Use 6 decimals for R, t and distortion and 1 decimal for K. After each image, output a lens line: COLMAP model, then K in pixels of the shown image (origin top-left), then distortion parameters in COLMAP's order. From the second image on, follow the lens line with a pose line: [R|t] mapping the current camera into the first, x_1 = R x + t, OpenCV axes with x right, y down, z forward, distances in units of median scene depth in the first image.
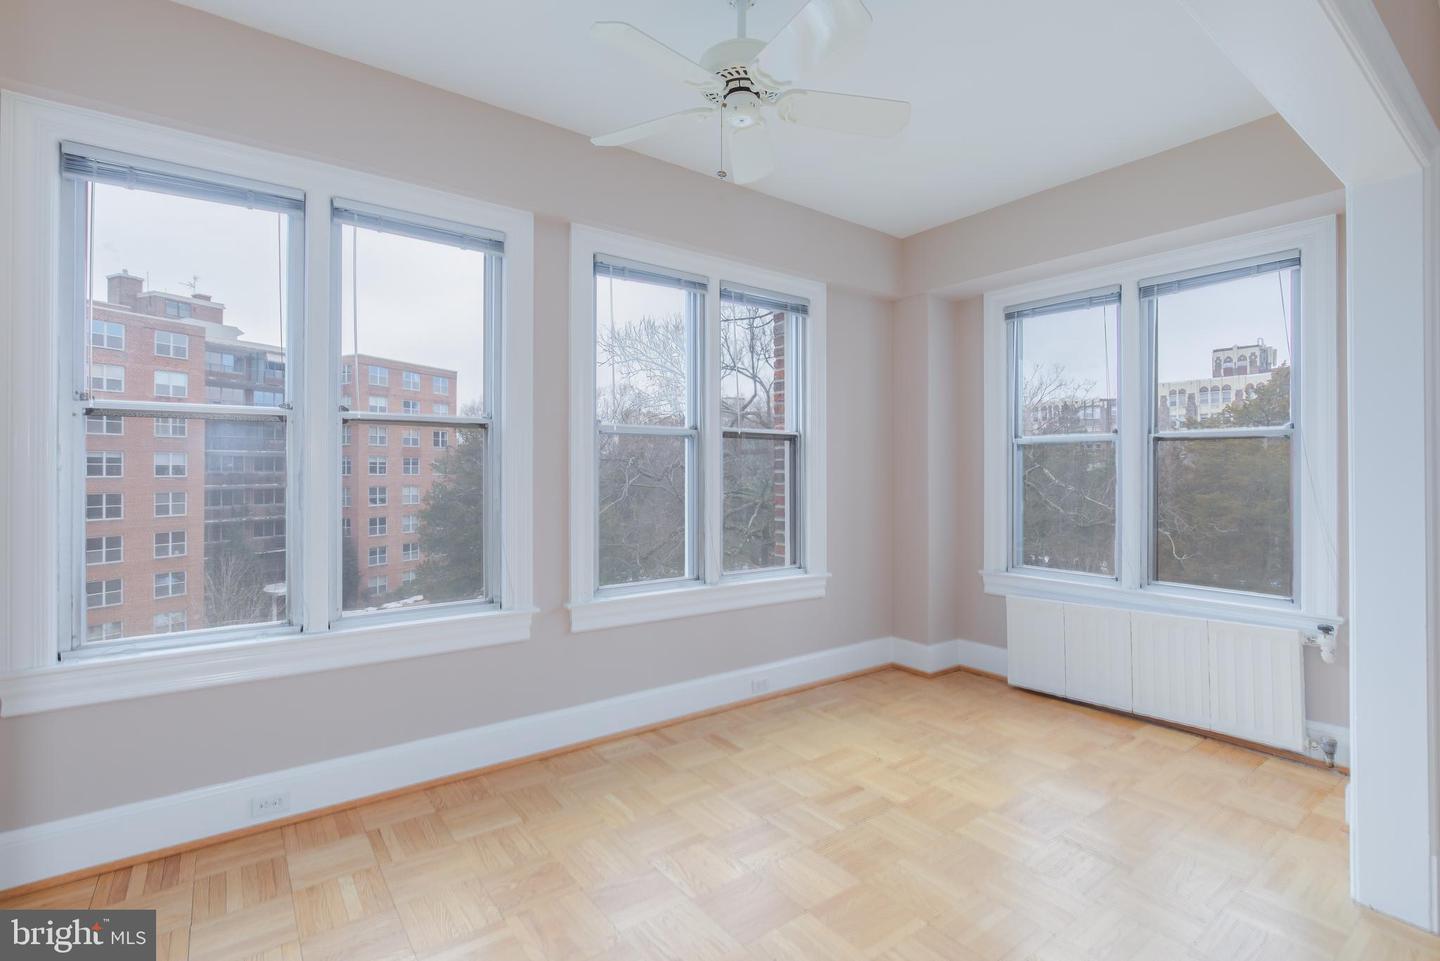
lens RADIAL K [[660.5, 0, 720.6], [0, 660.5, 472.1], [0, 0, 1]] dist [-0.019279, 0.004454]
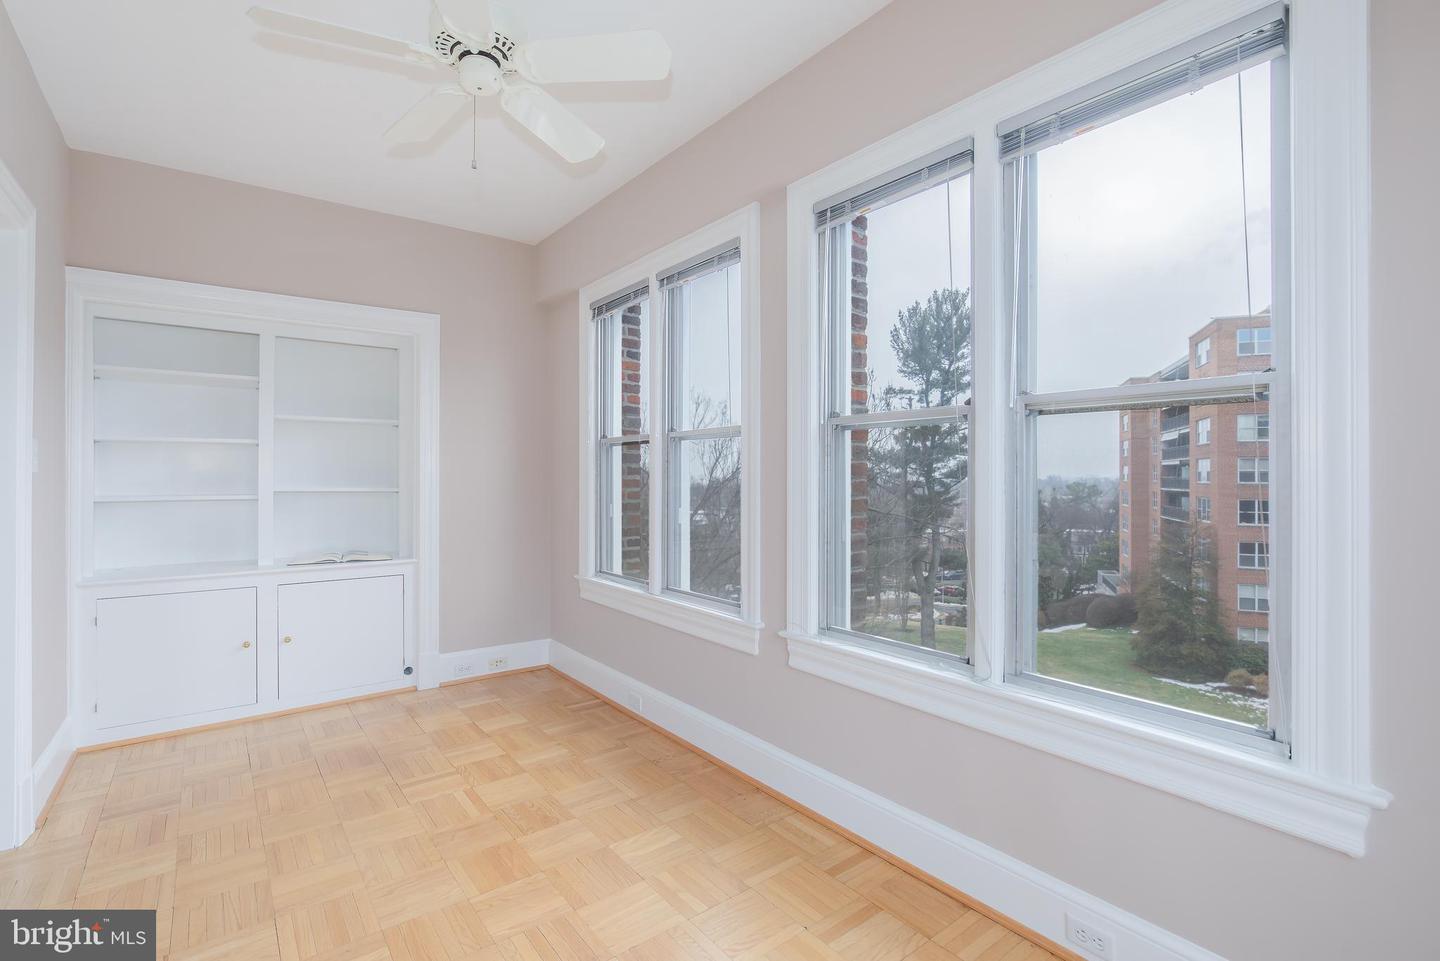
lens RADIAL K [[660.5, 0, 712.6], [0, 660.5, 475.7], [0, 0, 1]] dist [-0.019279, 0.004454]
pose [[0.002992, -0.000190, -0.999996, 0.466717], [-0.004549, 0.999990, -0.000203, -0.002531], [0.999985, 0.004549, 0.002991, 0.675078]]
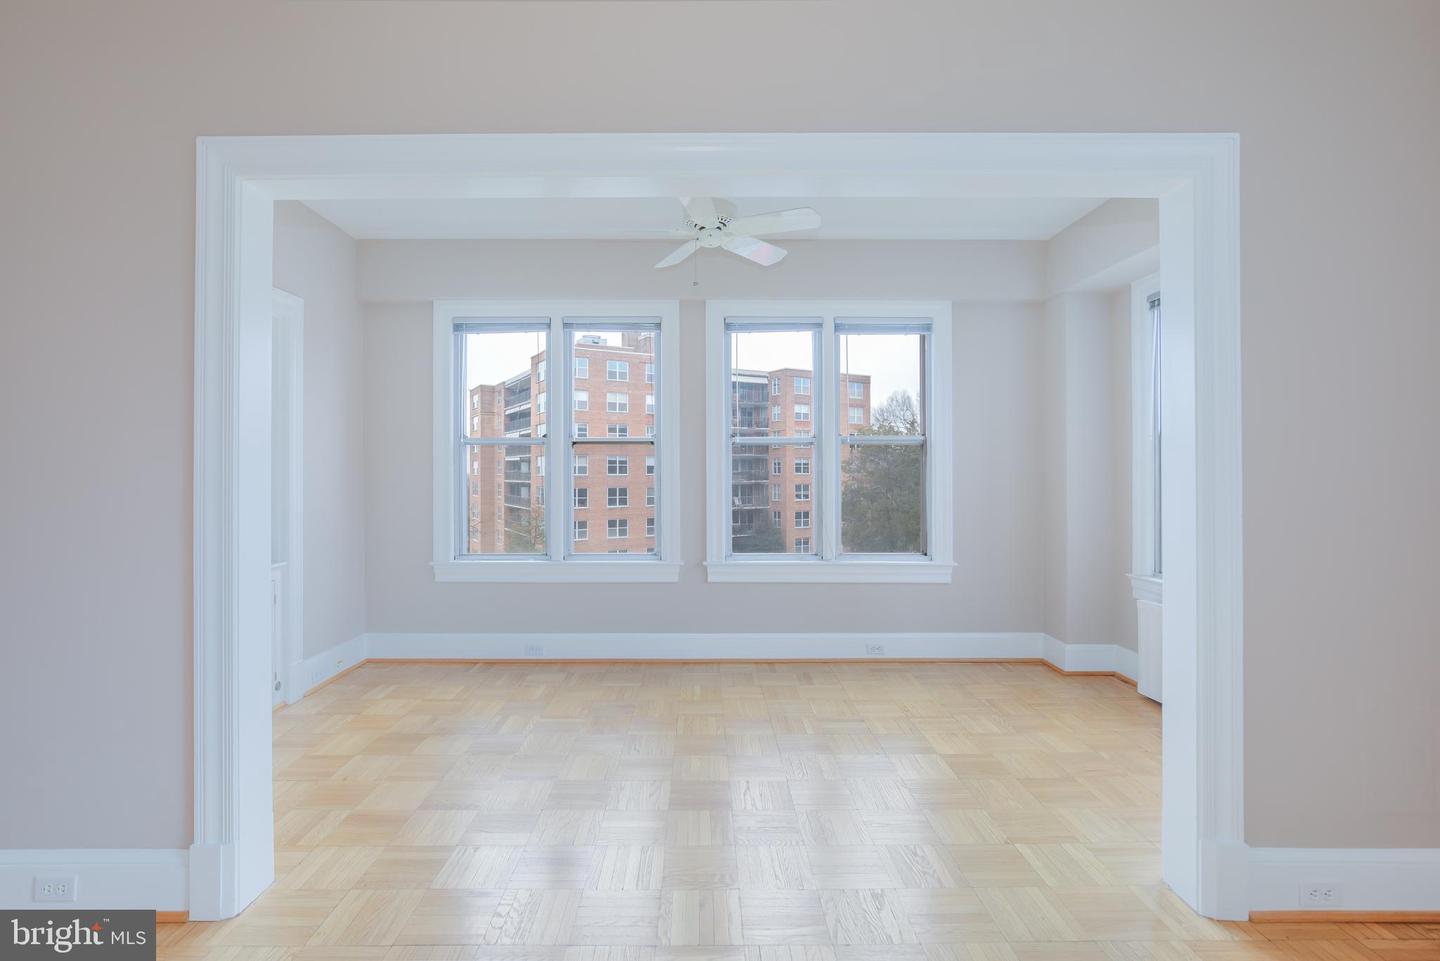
lens RADIAL K [[660.5, 0, 706.8], [0, 660.5, 473.0], [0, 0, 1]] dist [-0.019279, 0.004454]
pose [[0.805221, 0.000290, -0.592975, 0.480514], [0.001553, 0.999995, 0.002597, -0.000385], [0.592973, -0.003012, 0.805216, -0.131789]]
